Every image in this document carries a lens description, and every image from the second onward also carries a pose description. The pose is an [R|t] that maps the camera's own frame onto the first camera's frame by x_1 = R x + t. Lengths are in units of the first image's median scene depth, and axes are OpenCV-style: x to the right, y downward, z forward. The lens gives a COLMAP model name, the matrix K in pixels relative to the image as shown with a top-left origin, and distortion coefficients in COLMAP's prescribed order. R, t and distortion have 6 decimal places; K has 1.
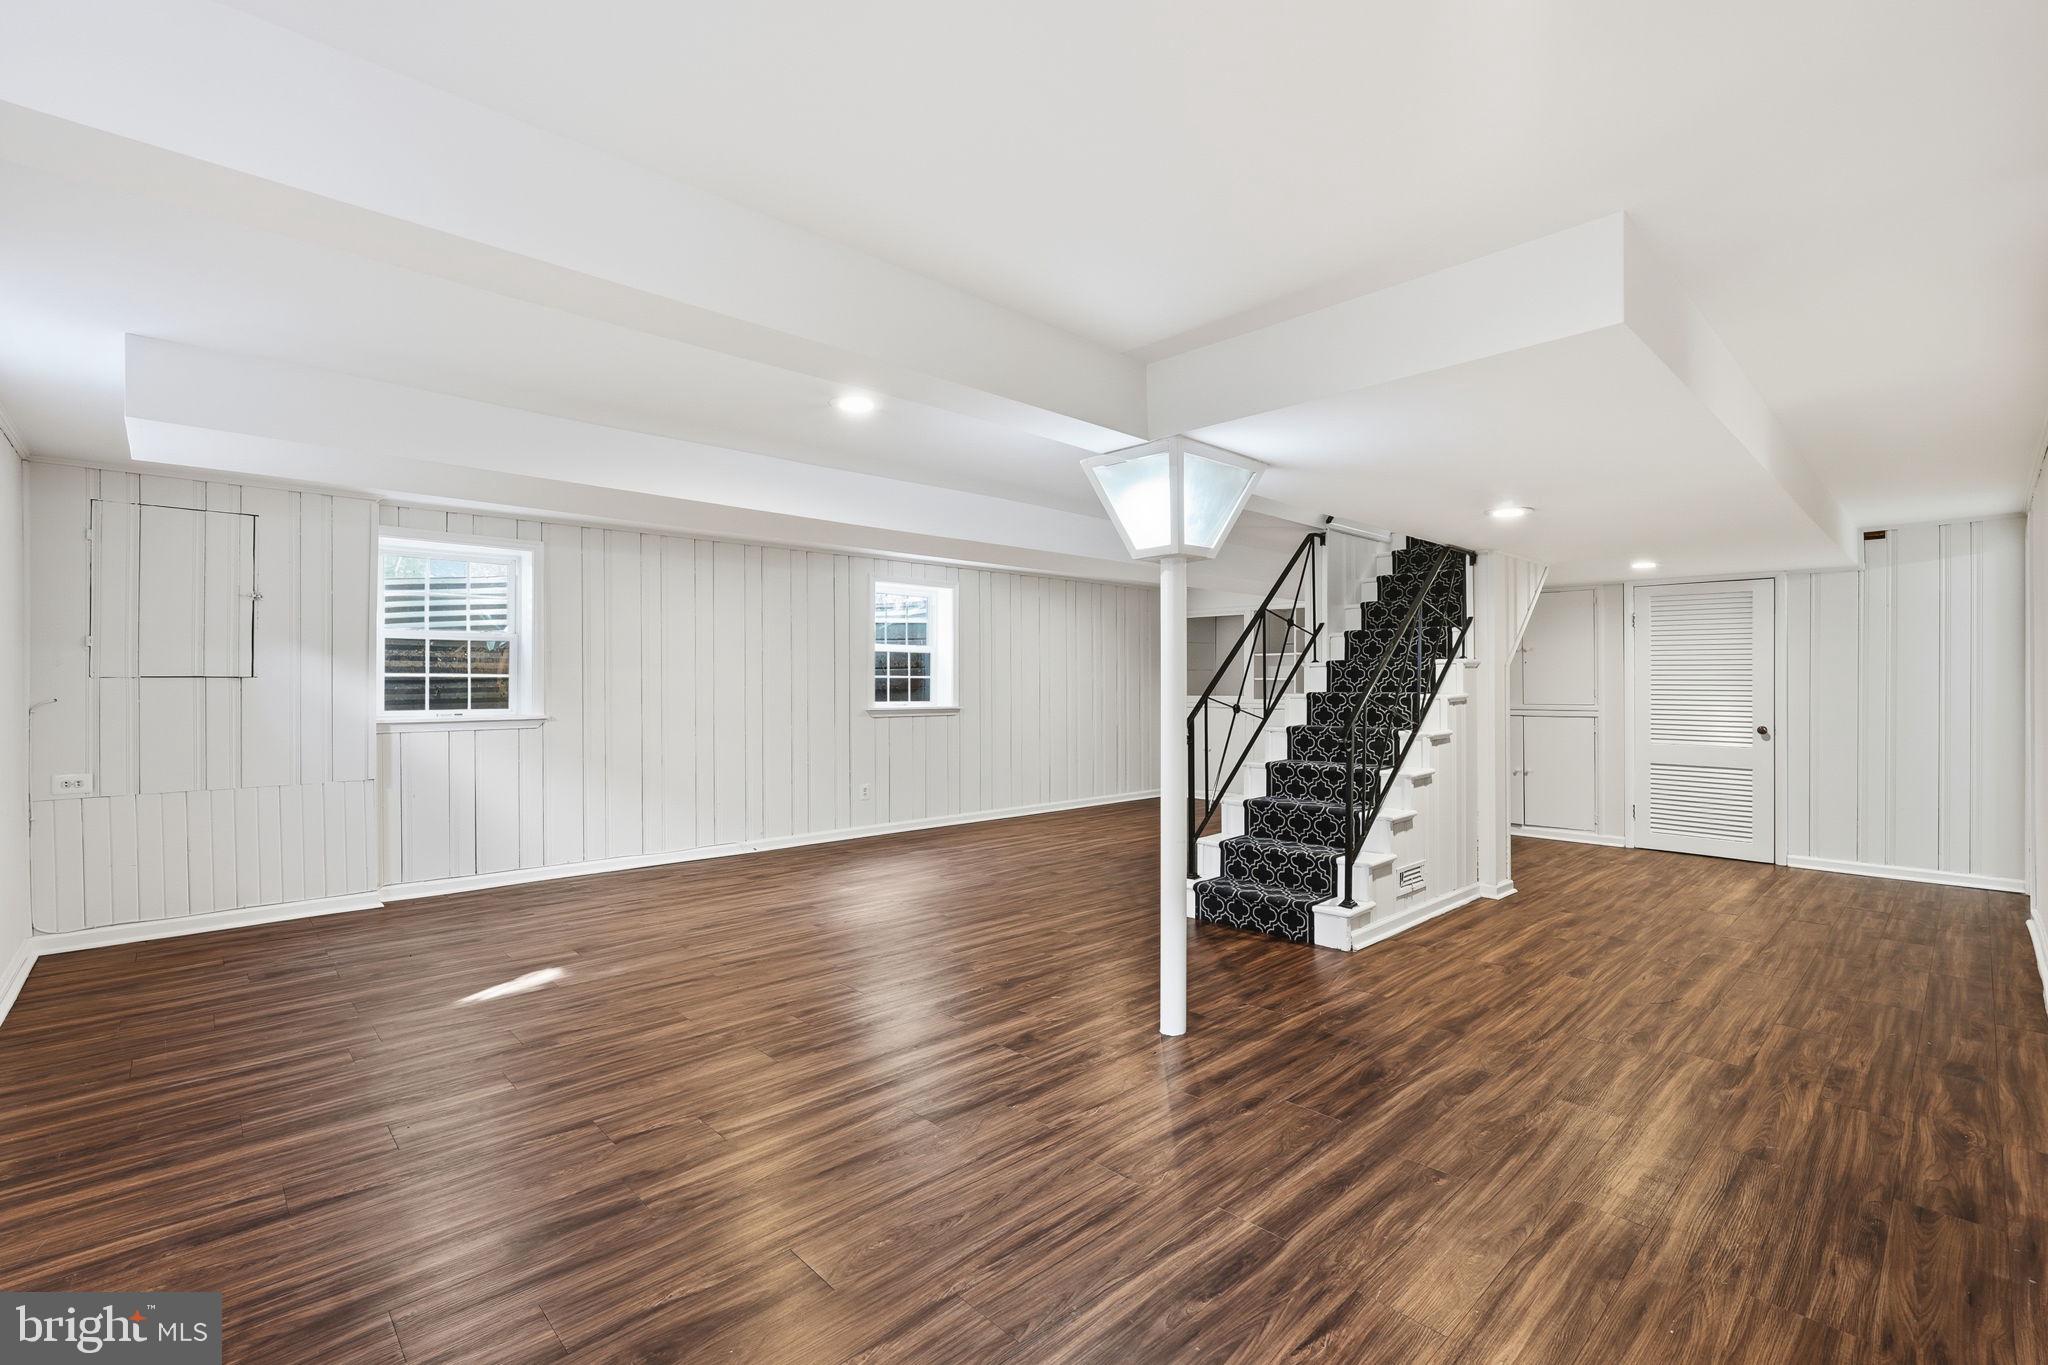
lens RADIAL K [[886.2, 0, 1024.0], [0, 886.2, 682.5], [0, 0, 1]] dist [-0.000727, -0.006811]
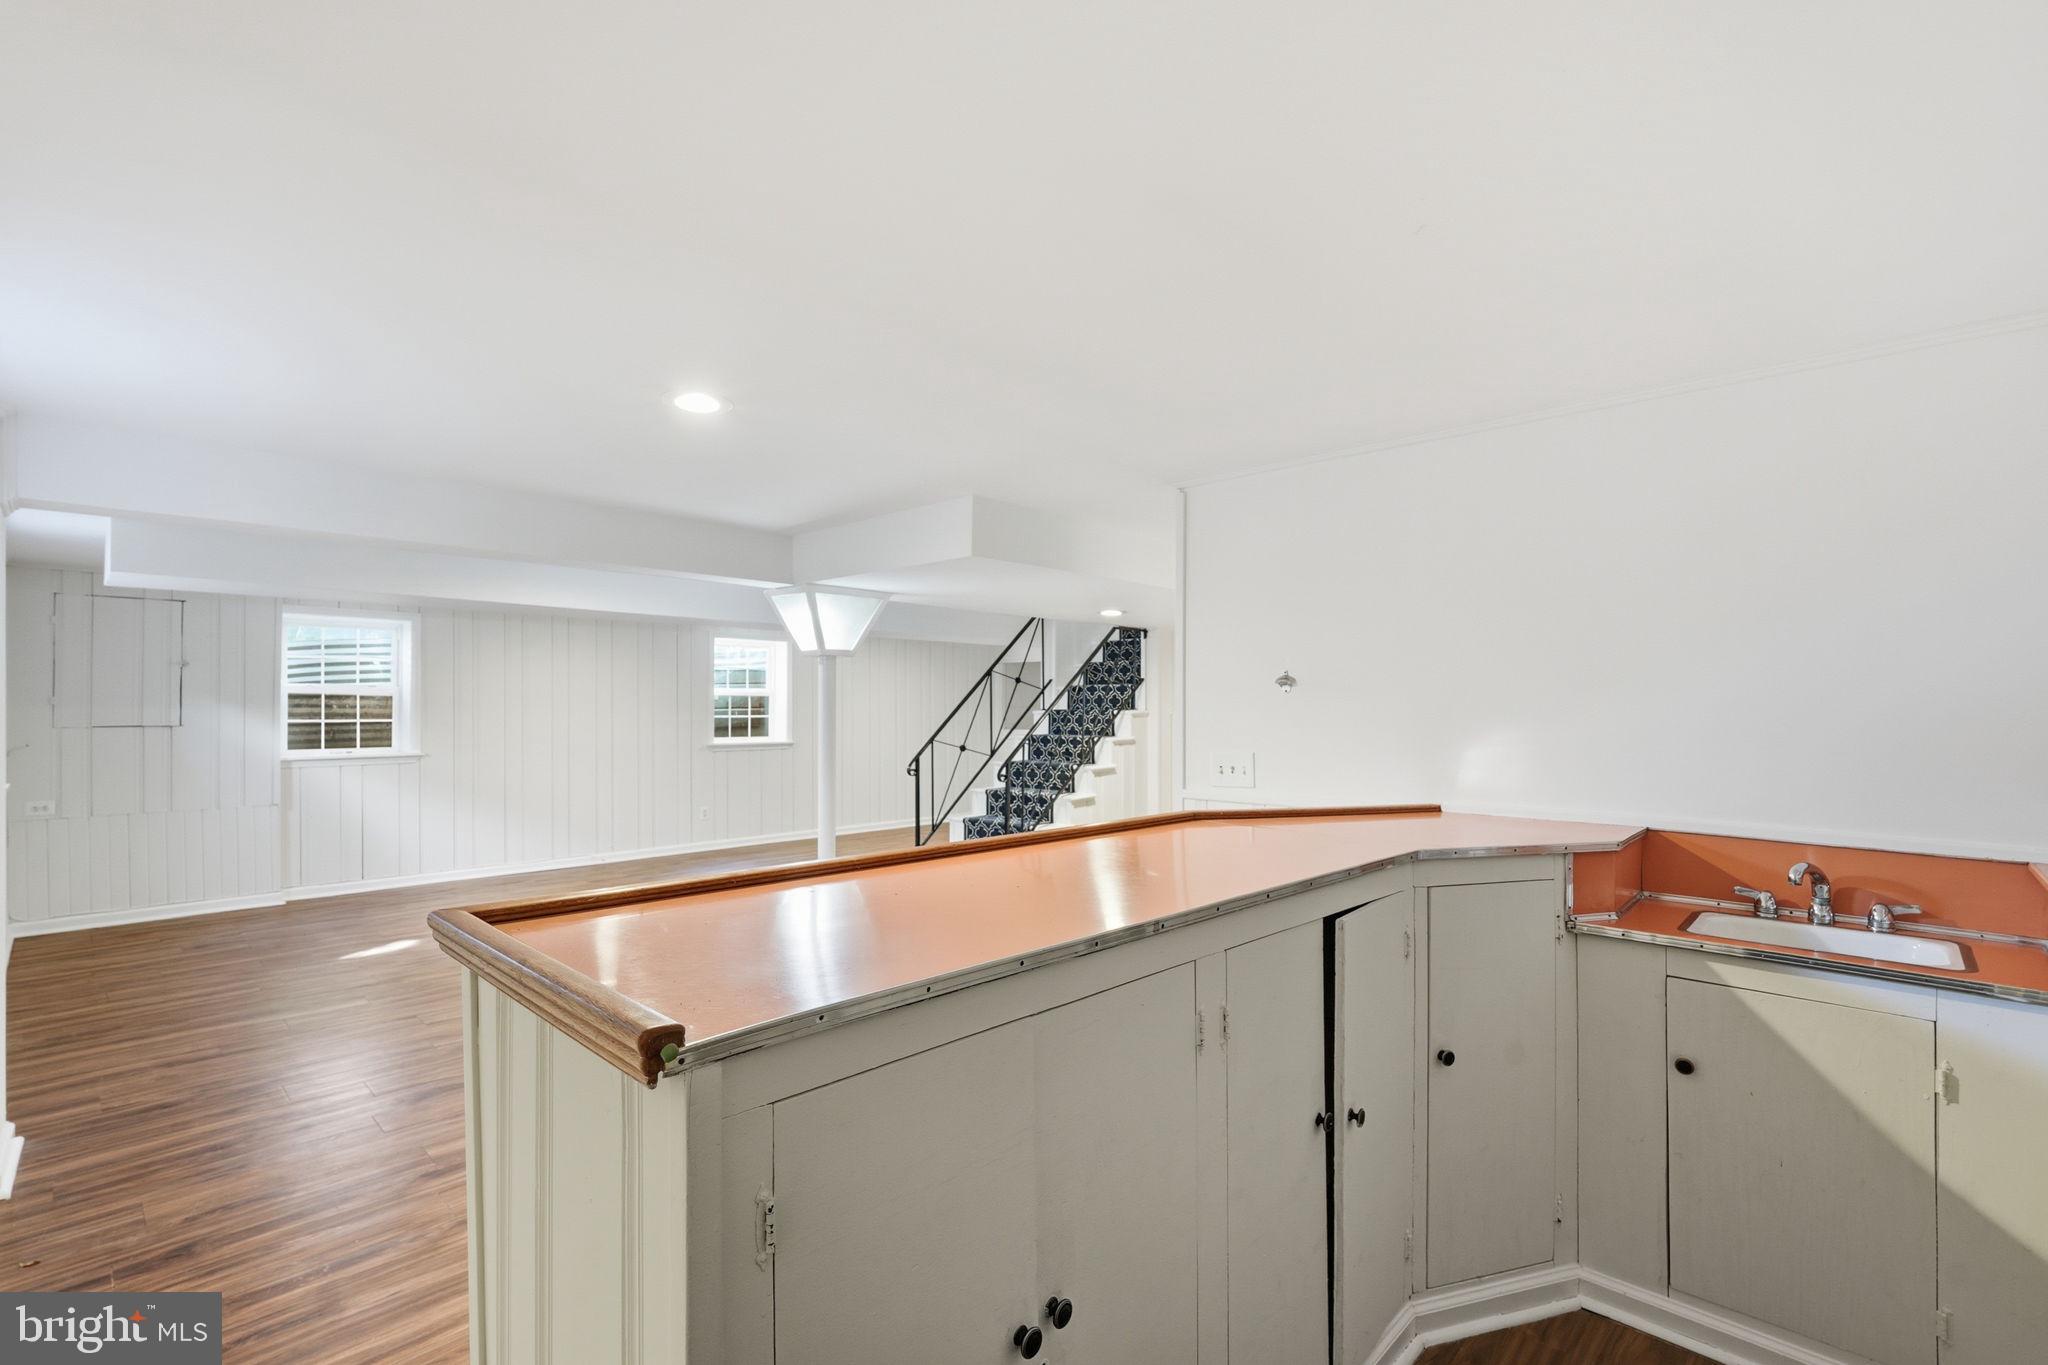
lens RADIAL K [[920.1, 0, 1018.2], [0, 920.1, 698.7], [0, 0, 1]] dist [-0.004314, 0.000769]
pose [[0.999038, 0.002136, 0.043800, 0.258964], [-0.001944, 0.999988, -0.004426, -0.036929], [-0.043809, 0.004336, 0.999030, -0.350628]]
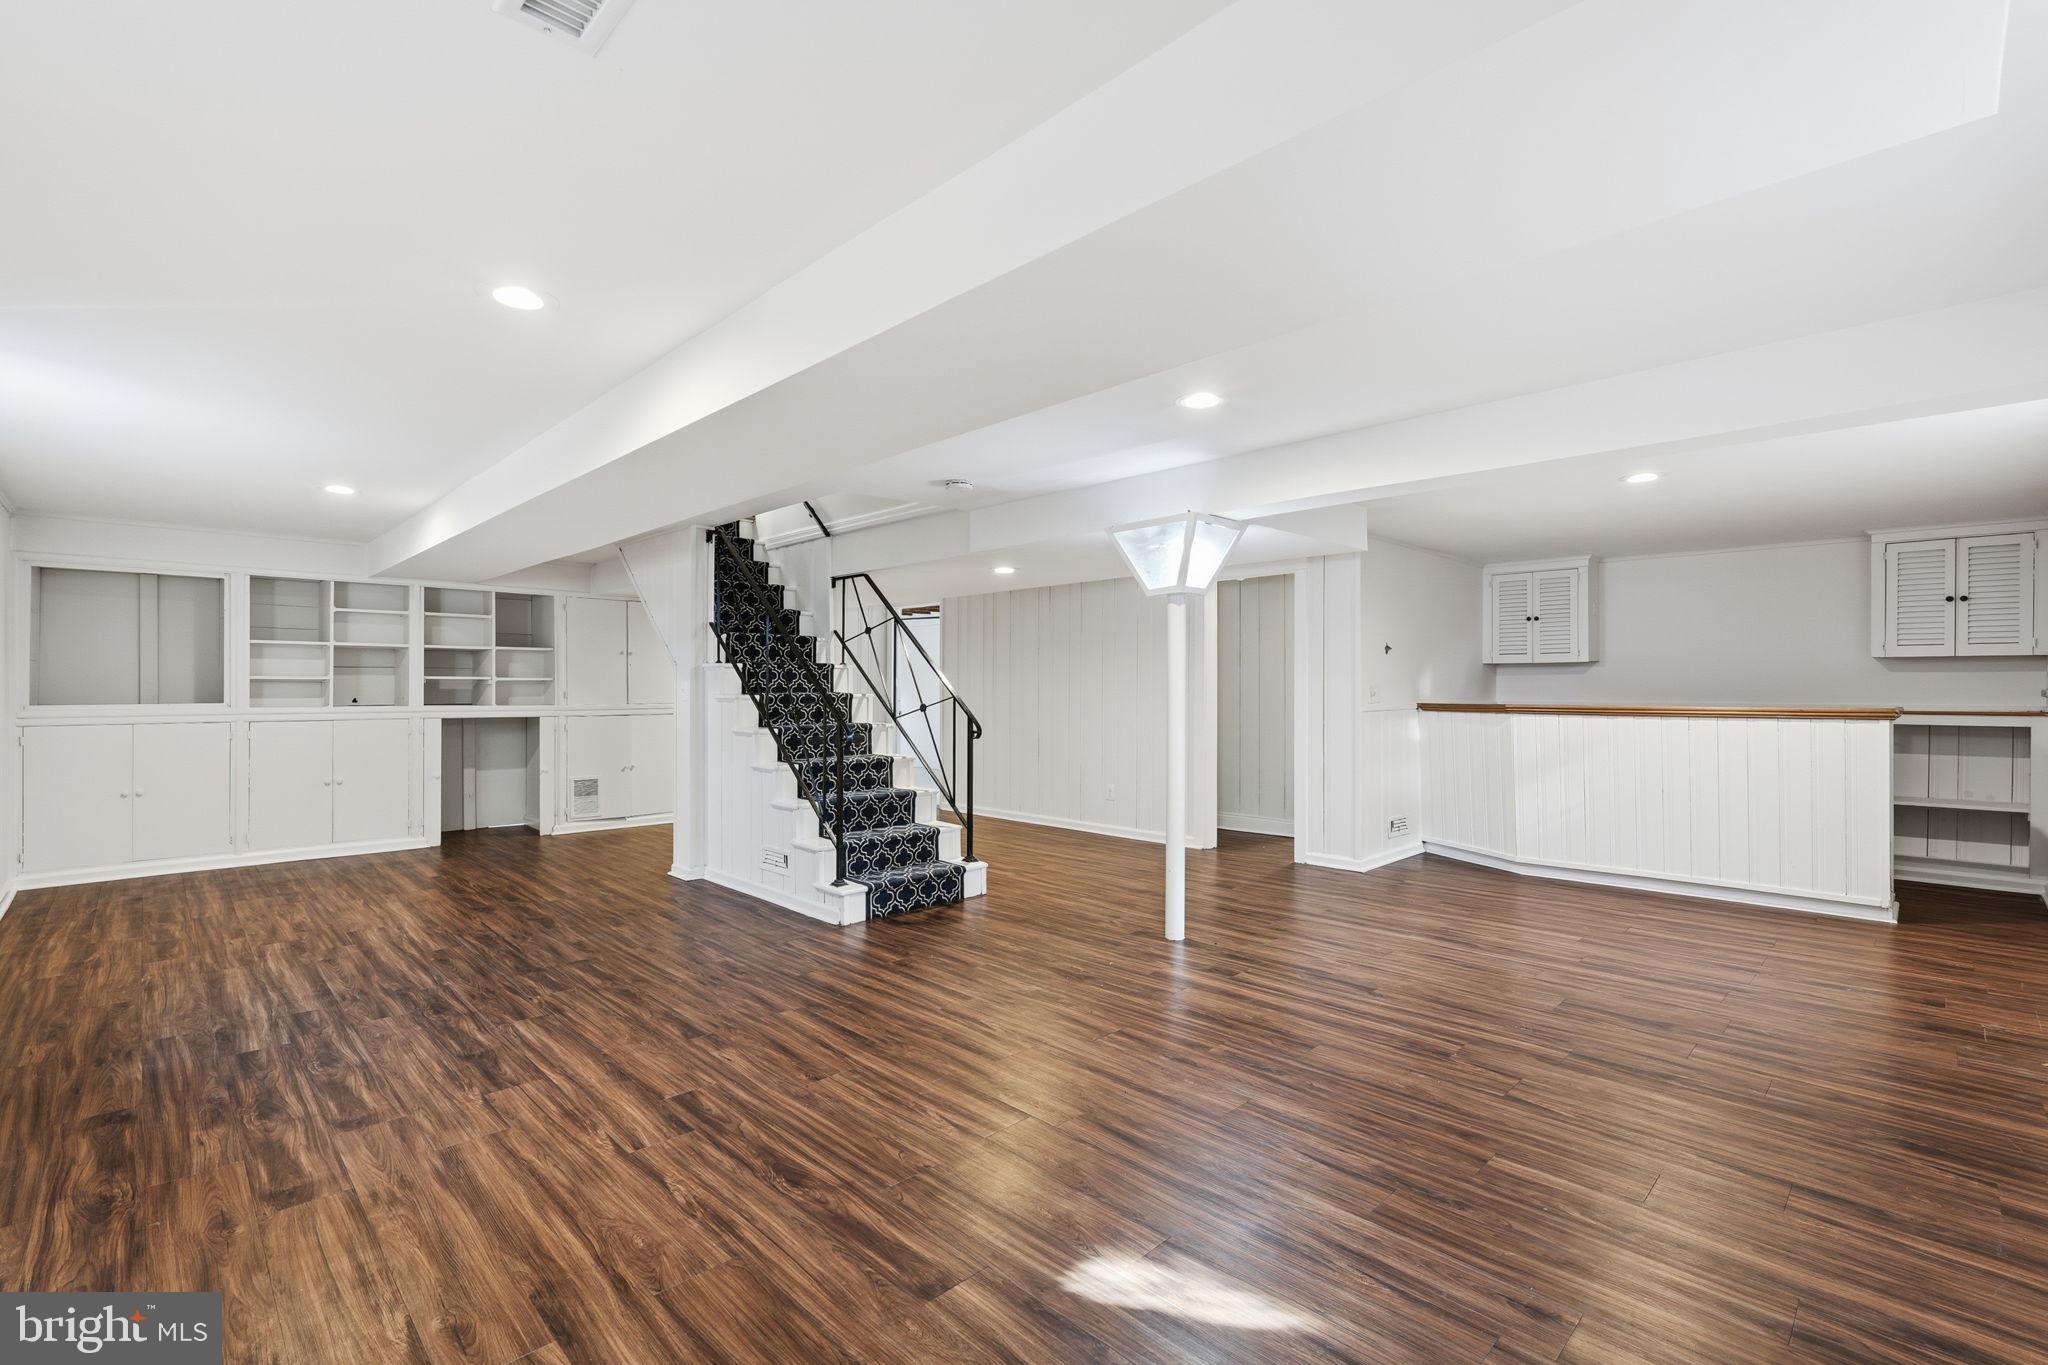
lens RADIAL K [[909.5, 0, 1013.9], [0, 909.5, 680.7], [0, 0, 1]] dist [-0.007623, 0.000461]
pose [[-0.007448, 0.007497, 0.999944, -0.766706], [-0.005882, 0.999954, -0.007541, 0.003350], [-0.999955, -0.005938, -0.007403, 0.777177]]
